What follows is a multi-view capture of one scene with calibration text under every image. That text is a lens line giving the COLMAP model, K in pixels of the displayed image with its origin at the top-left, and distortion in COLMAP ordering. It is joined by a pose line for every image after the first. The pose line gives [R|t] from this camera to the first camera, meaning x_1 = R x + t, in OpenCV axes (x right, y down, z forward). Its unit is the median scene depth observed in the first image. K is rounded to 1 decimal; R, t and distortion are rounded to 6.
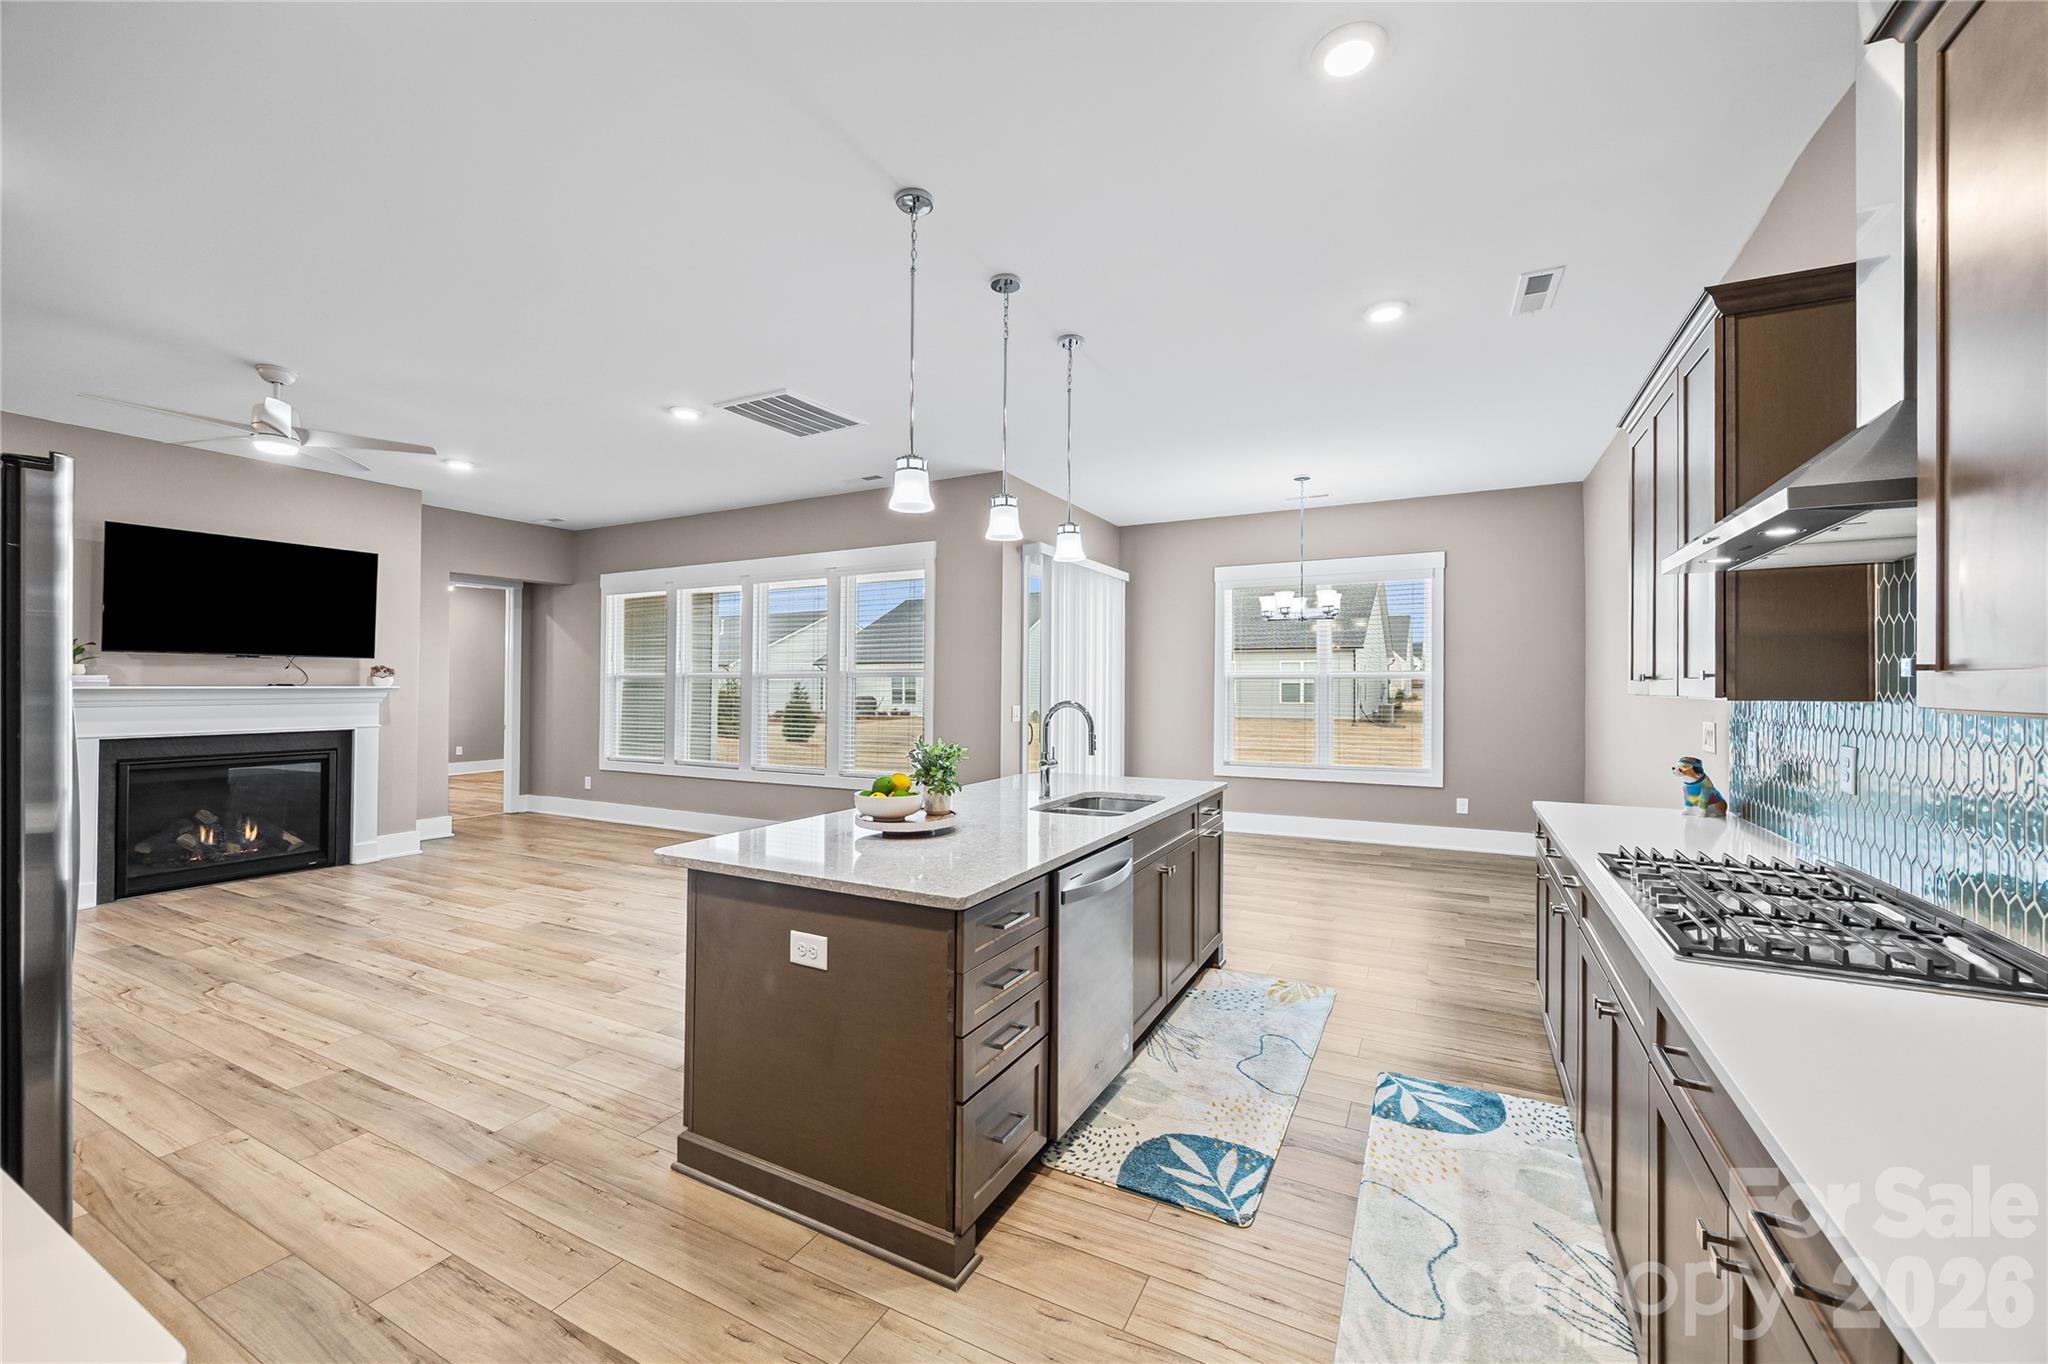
lens RADIAL K [[807.1, 0, 1028.2], [0, 807.1, 678.4], [0, 0, 1]] dist [0.000074, -0.000203]
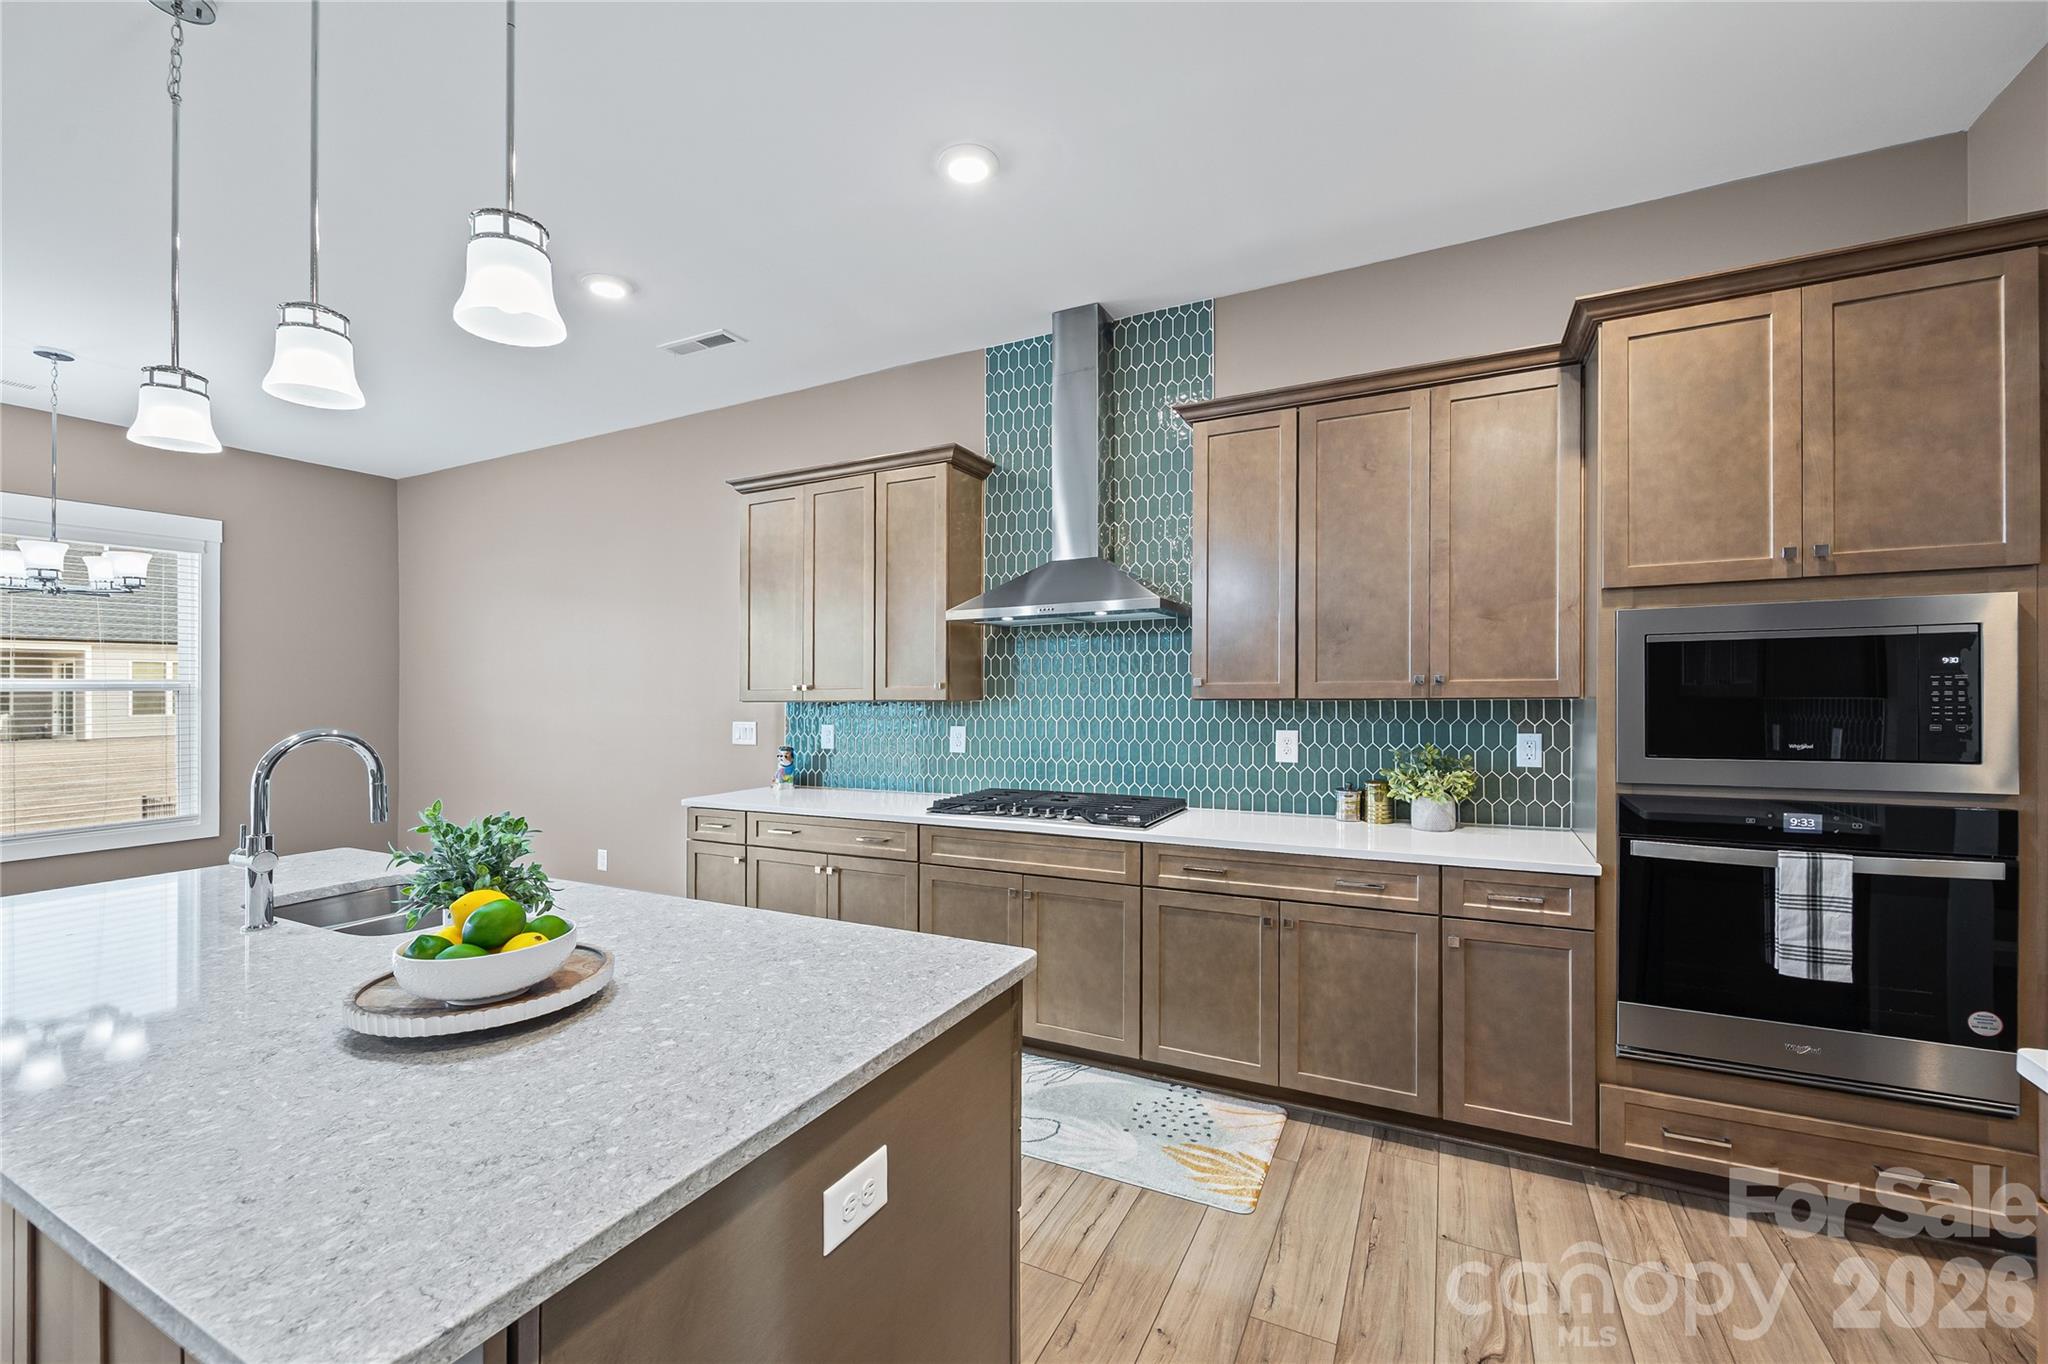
lens RADIAL K [[795.5, 0, 1031.7], [0, 795.5, 686.6], [0, 0, 1]] dist [-0.001751, -0.000045]
pose [[-0.021754, 0.002230, 0.999761, -0.298889], [0.002789, 0.999994, -0.002169, 0.000591], [-0.999759, 0.002741, -0.021760, 0.353313]]
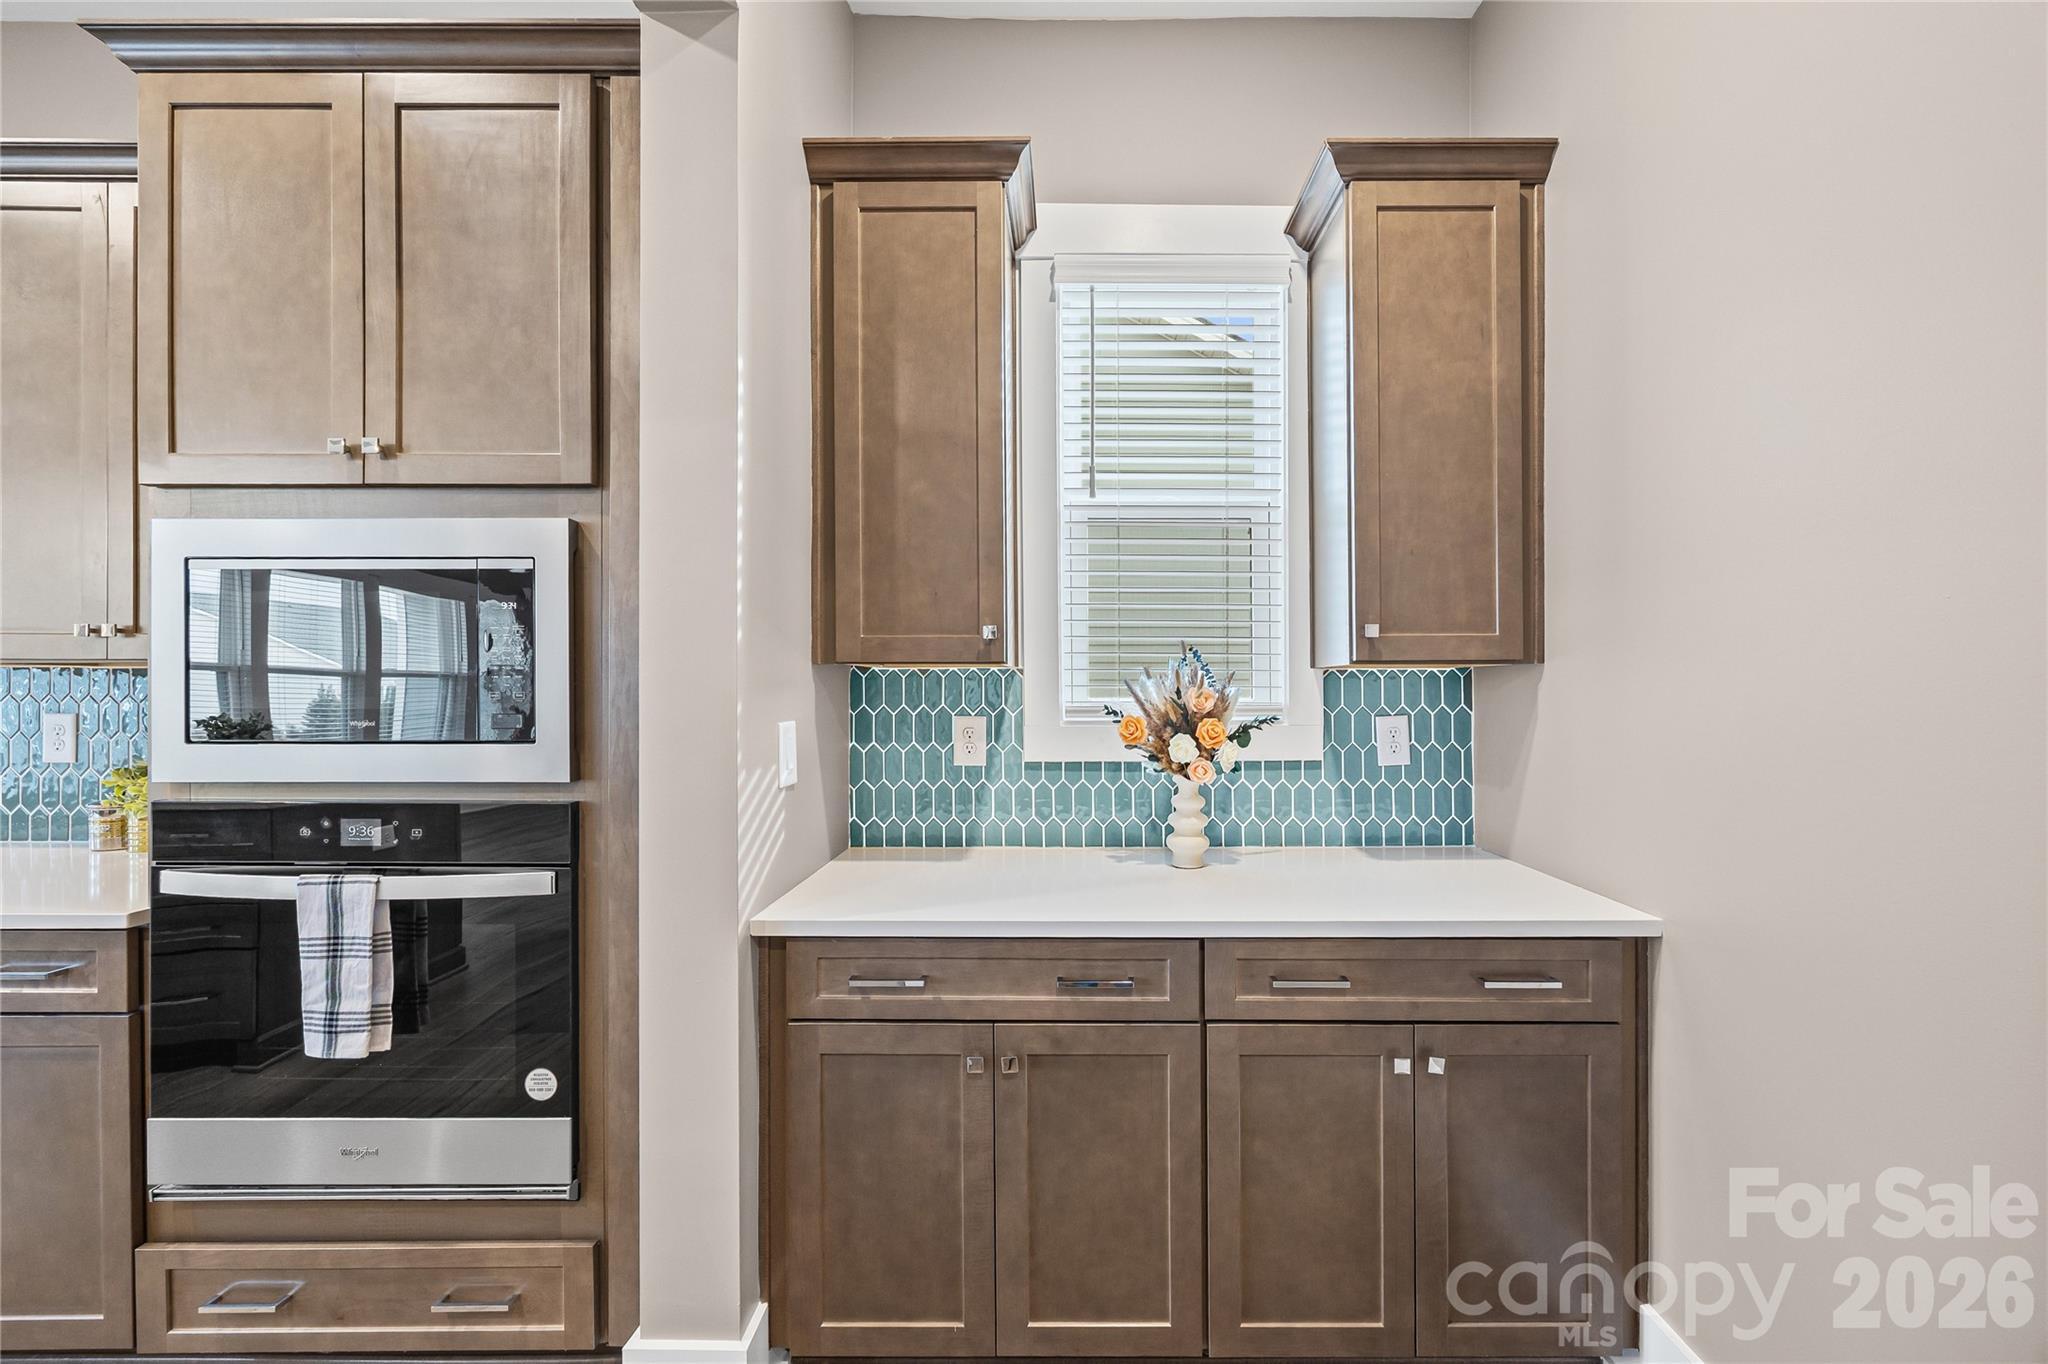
lens RADIAL K [[871.4, 0, 1030.7], [0, 871.4, 661.7], [0, 0, 1]] dist [0.002742, -0.000104]
pose [[-0.463915, -0.000043, 0.885880, -0.293705], [-0.009196, 0.999946, -0.004767, 0.007603], [-0.885832, -0.010358, -0.463891, -0.075979]]
